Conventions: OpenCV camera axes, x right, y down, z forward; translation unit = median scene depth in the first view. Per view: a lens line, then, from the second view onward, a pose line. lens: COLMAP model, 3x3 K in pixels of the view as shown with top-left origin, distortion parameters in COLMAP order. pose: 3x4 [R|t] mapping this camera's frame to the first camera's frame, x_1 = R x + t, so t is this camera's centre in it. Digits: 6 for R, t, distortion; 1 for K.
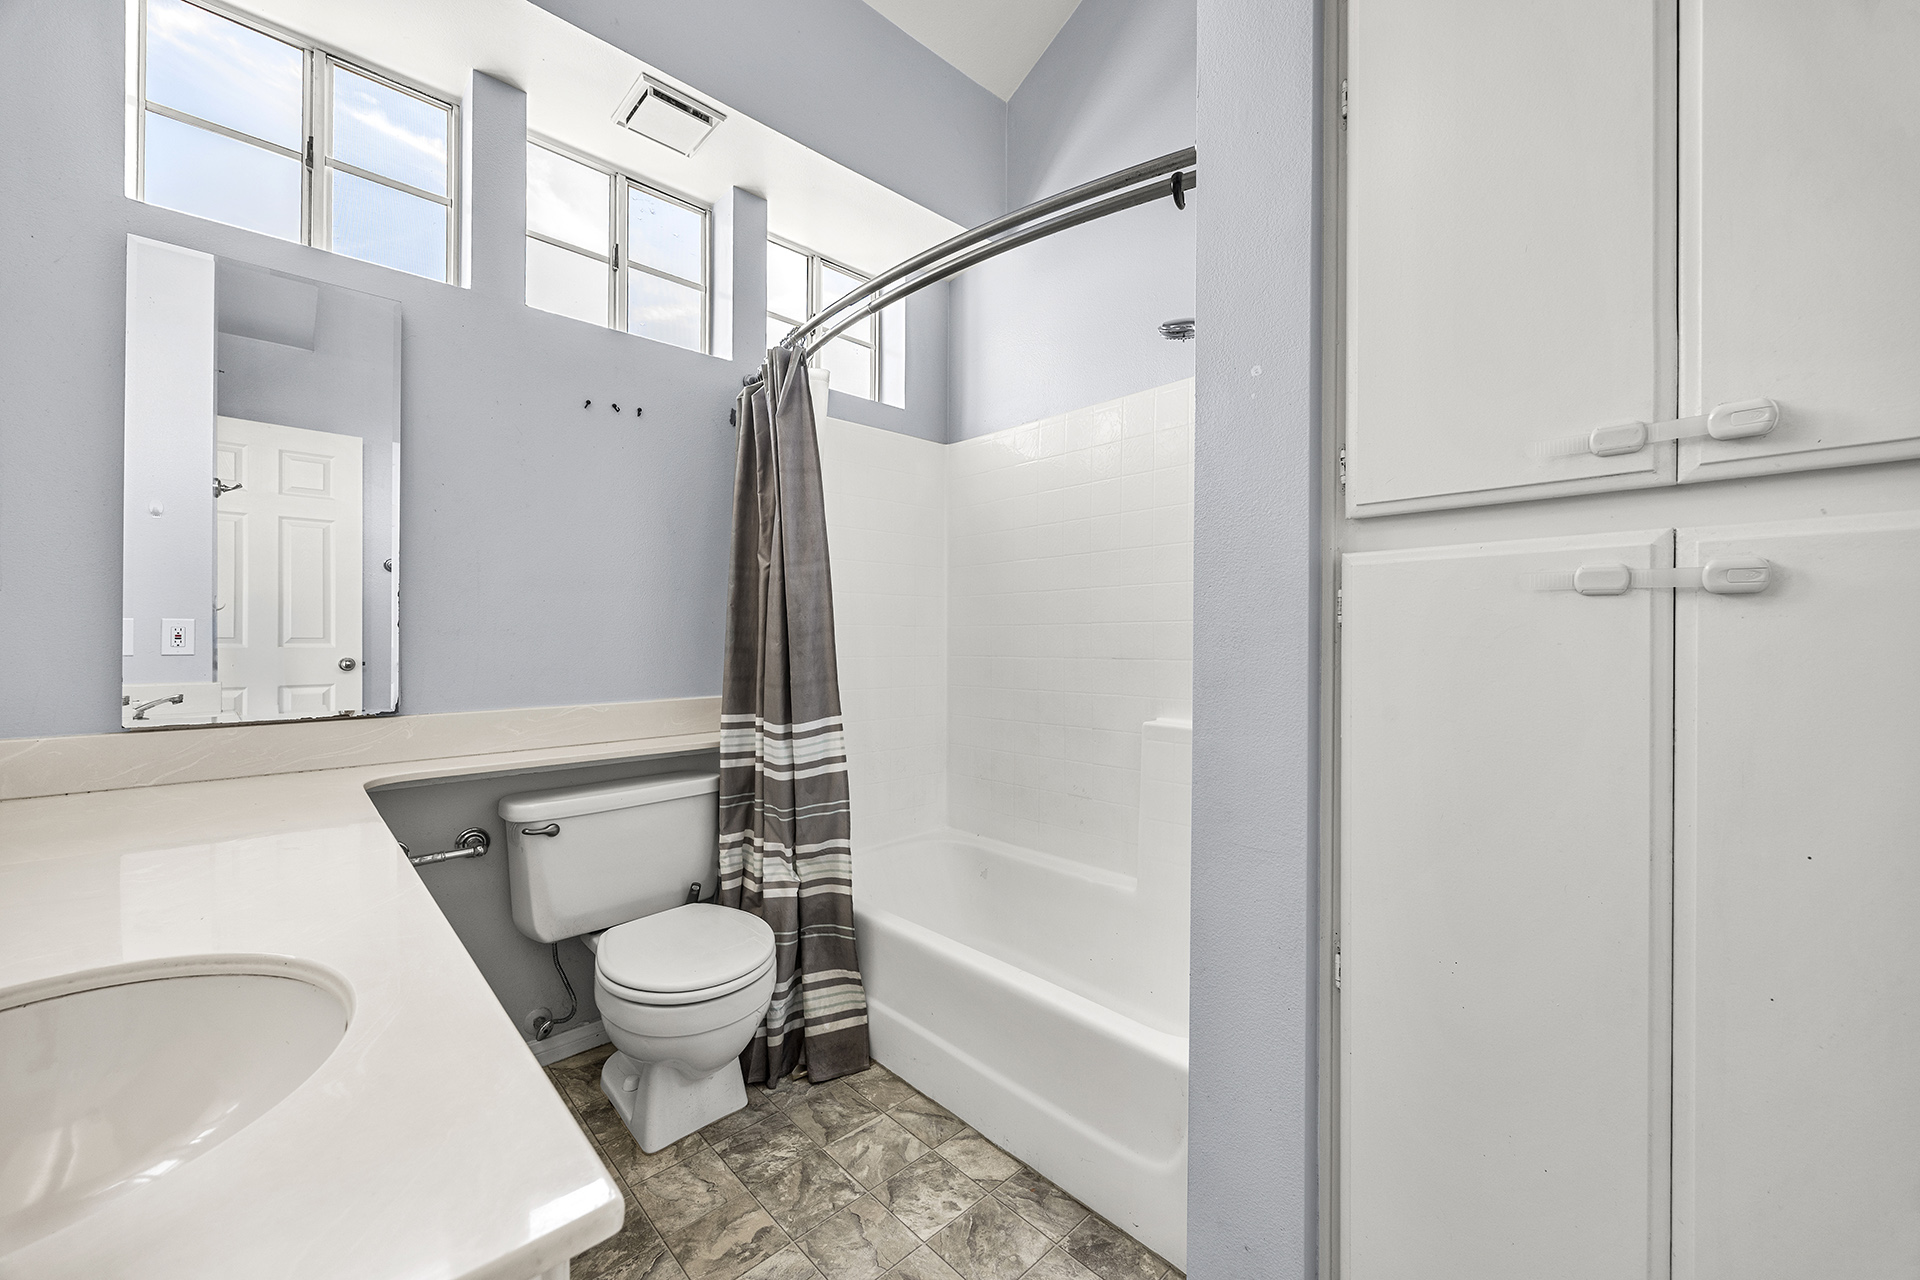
lens RADIAL K [[745.1, 0, 990.5], [0, 745.1, 634.1], [0, 0, 1]] dist [0.000631, 0.000113]
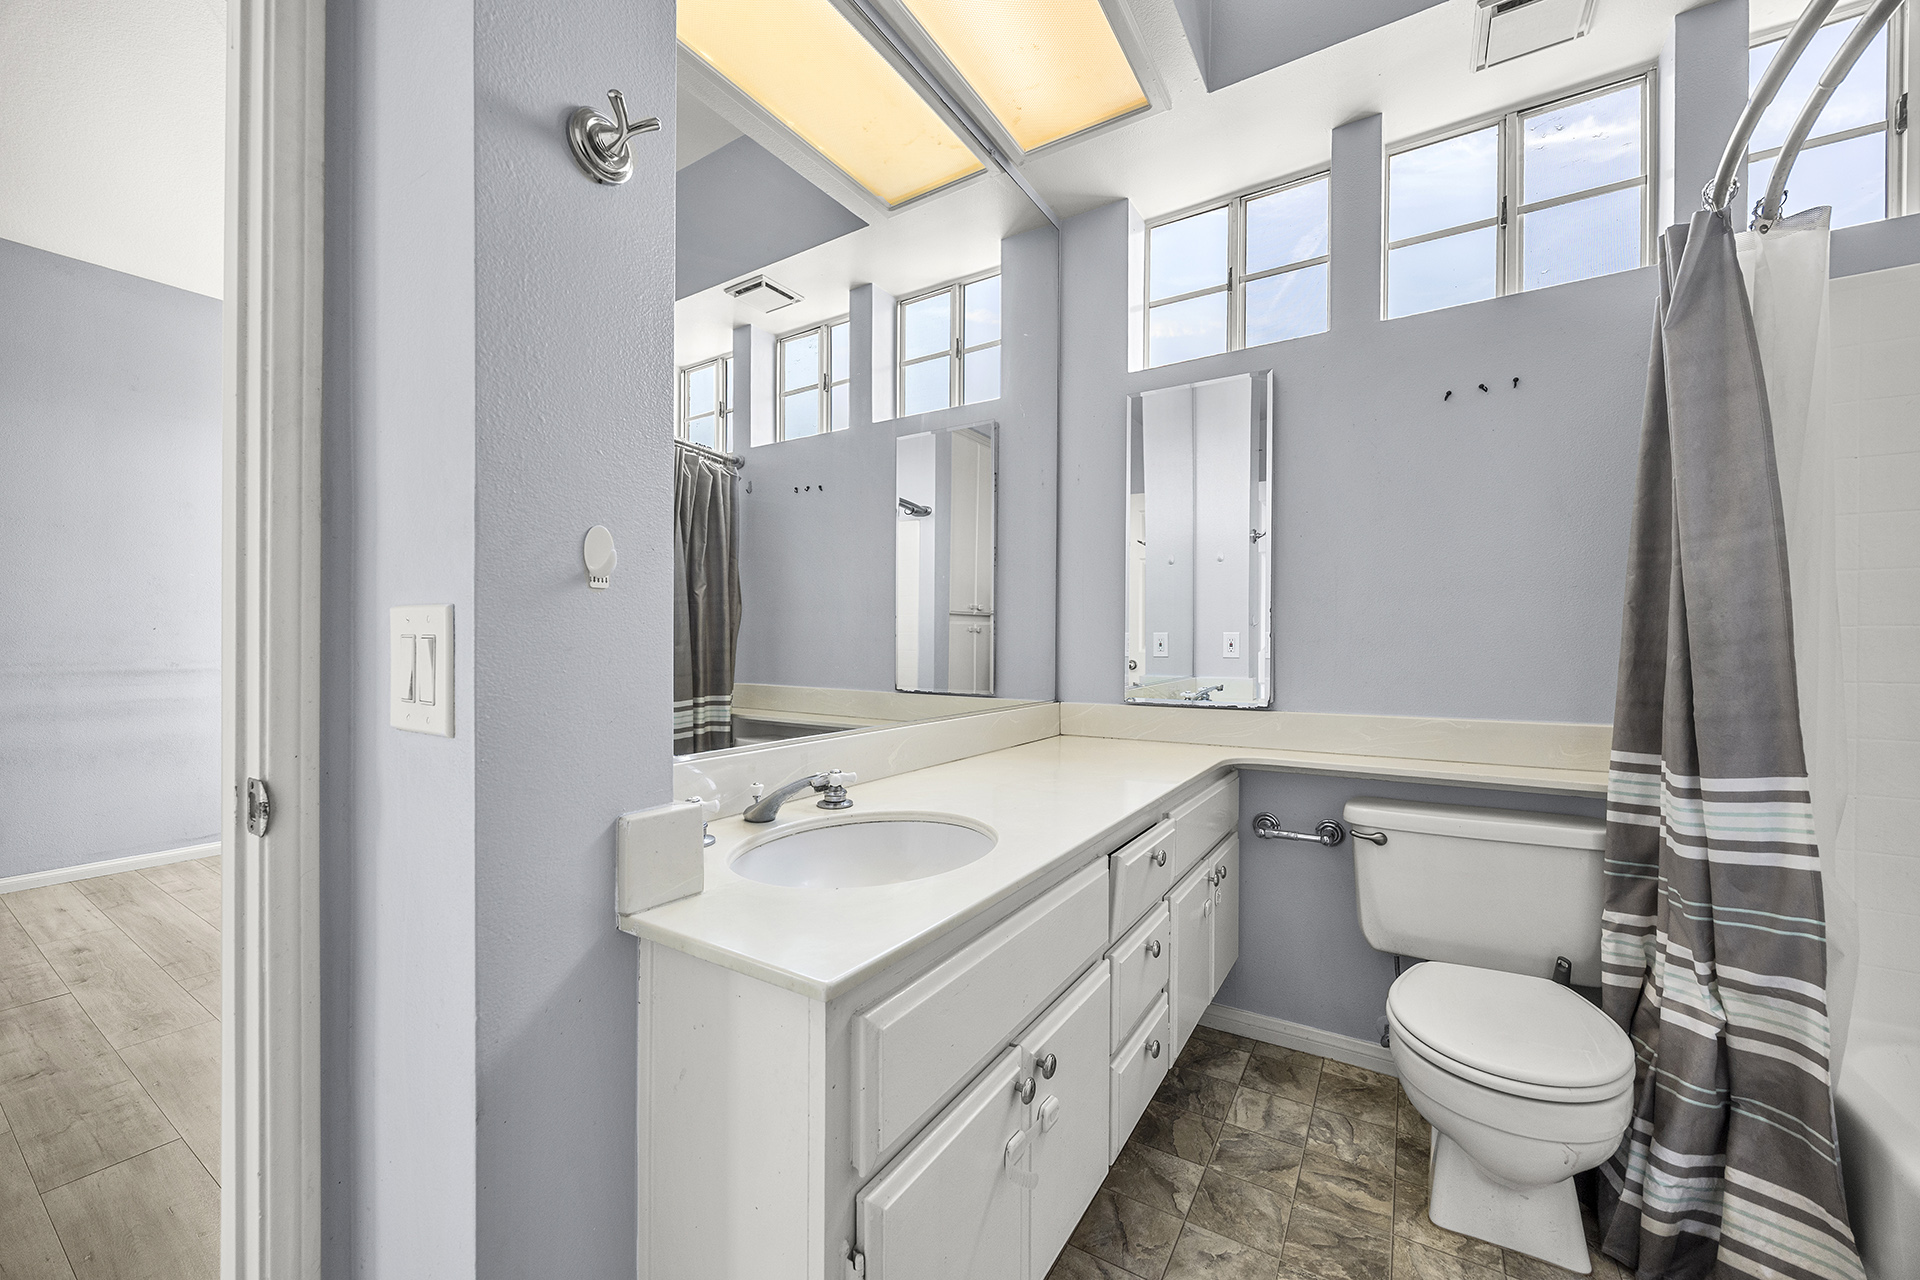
lens RADIAL K [[747.1, 0, 934.9], [0, 747.1, 639.0], [0, 0, 1]] dist [-0.000309, 0.000012]
pose [[0.209443, -0.005684, -0.977804, 0.242486], [0.002354, 0.999983, -0.005308, -0.001261], [0.977818, -0.001190, 0.209453, 0.184262]]
